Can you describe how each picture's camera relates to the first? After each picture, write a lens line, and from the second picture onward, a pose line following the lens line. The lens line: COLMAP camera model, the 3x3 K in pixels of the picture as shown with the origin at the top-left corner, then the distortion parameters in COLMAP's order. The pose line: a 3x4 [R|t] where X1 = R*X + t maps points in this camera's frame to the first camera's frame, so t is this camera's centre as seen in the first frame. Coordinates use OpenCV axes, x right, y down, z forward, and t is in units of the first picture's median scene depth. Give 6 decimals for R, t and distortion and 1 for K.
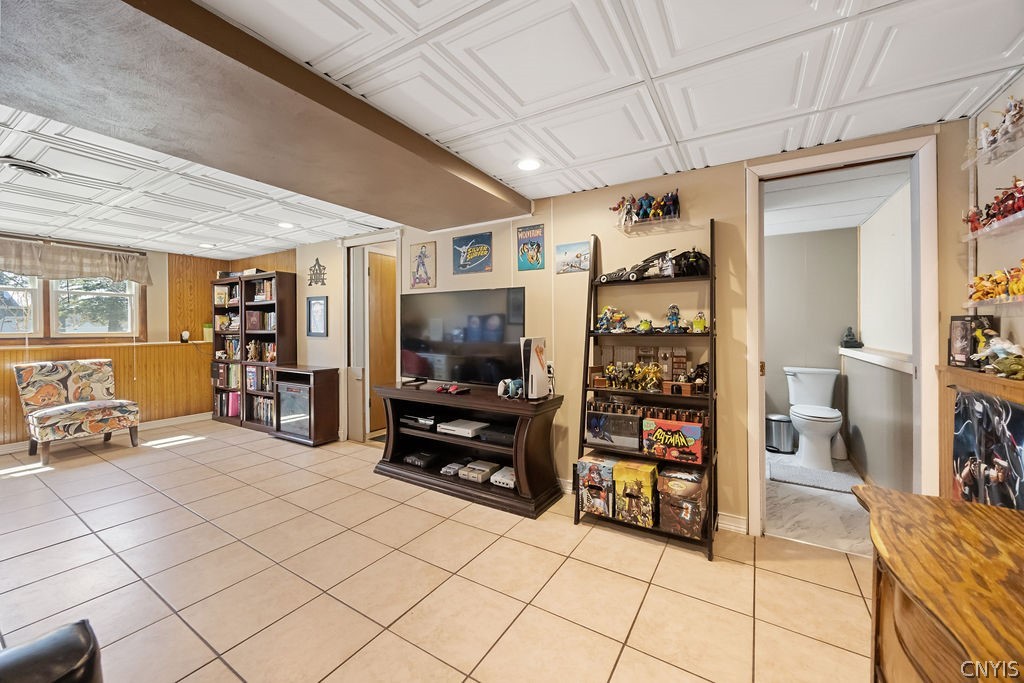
lens RADIAL K [[393.8, 0, 515.7], [0, 393.8, 330.1], [0, 0, 1]] dist [-0.000617, 0.000026]
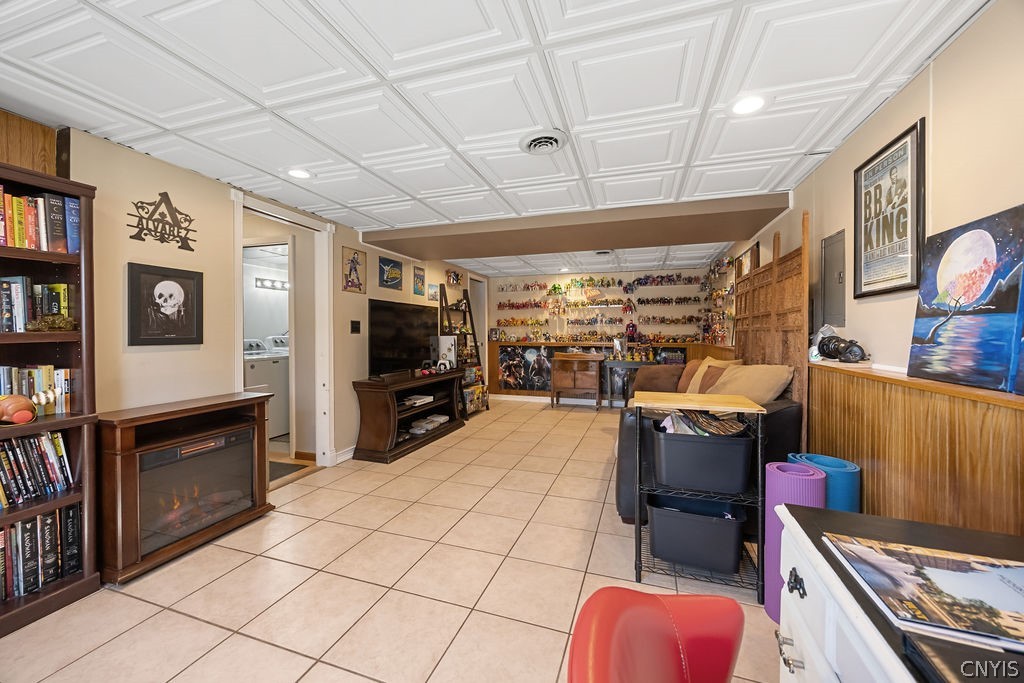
lens RADIAL K [[393.8, 0, 515.7], [0, 393.8, 330.1], [0, 0, 1]] dist [-0.000617, 0.000026]
pose [[-0.230535, 0.003206, 0.973059, -1.431443], [-0.001441, 0.999992, -0.003636, -0.003142], [-0.973063, -0.002240, -0.230528, 0.872414]]
